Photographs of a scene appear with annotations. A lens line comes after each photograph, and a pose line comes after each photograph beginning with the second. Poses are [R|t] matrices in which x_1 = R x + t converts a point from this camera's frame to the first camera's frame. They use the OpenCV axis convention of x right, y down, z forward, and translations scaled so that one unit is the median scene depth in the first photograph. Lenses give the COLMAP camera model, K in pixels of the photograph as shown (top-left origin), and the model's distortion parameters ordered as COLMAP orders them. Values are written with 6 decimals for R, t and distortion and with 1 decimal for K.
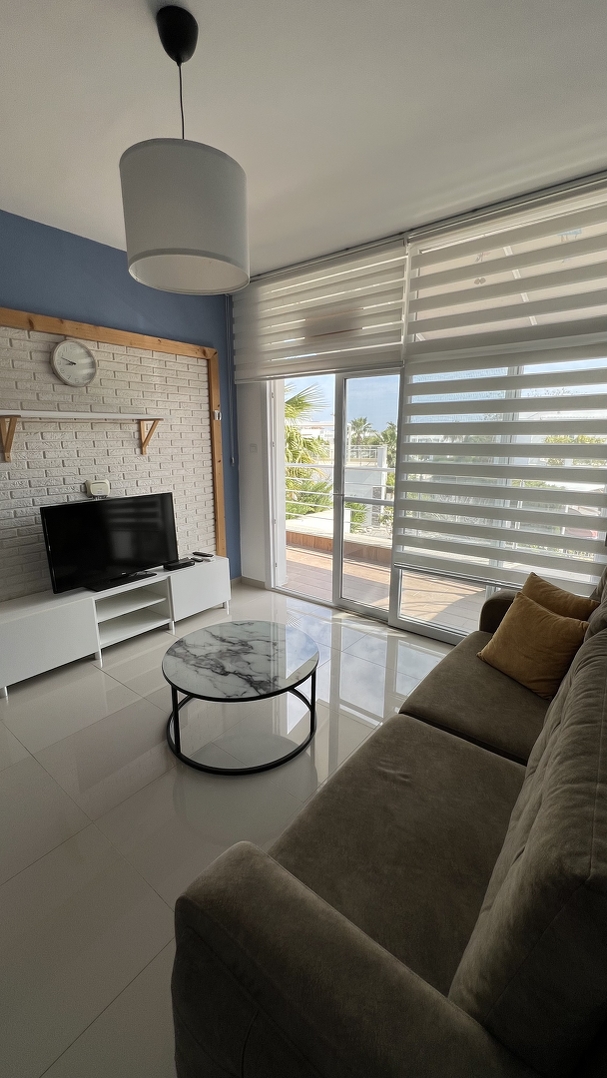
lens RADIAL K [[436.5, 0, 300.1], [0, 436.5, 539.0], [0, 0, 1]] dist [-0.002025, -0.000851]
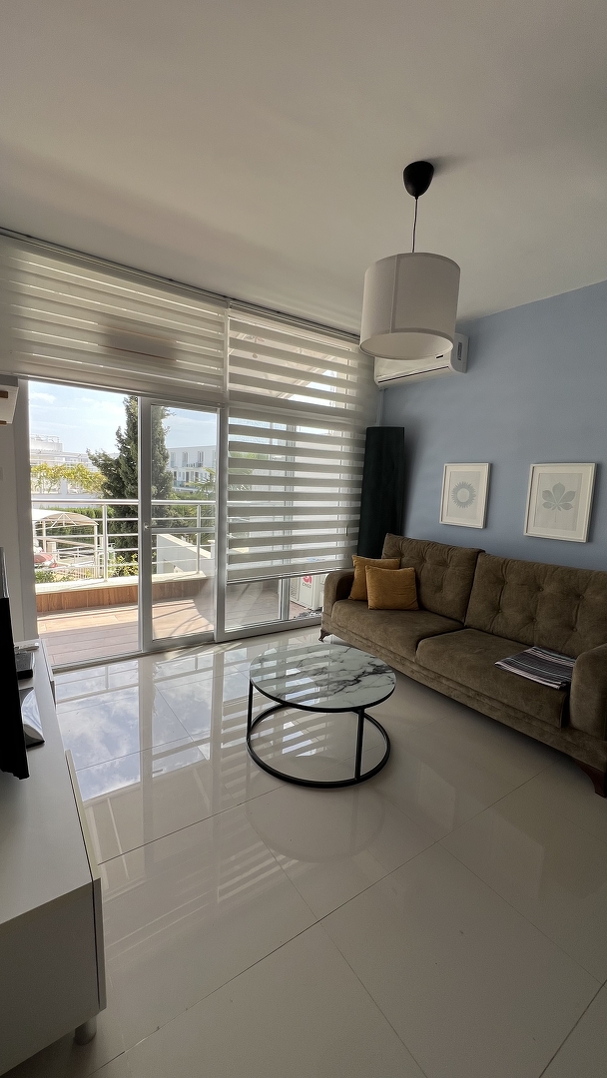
lens RADIAL K [[436.5, 0, 308.4], [0, 436.5, 541.4], [0, 0, 1]] dist [-0.002025, -0.000851]
pose [[0.274742, -0.122746, 0.953651, -0.794935], [0.177600, 0.981231, 0.075130, -0.094435], [-0.944973, 0.148727, 0.291385, 0.482618]]
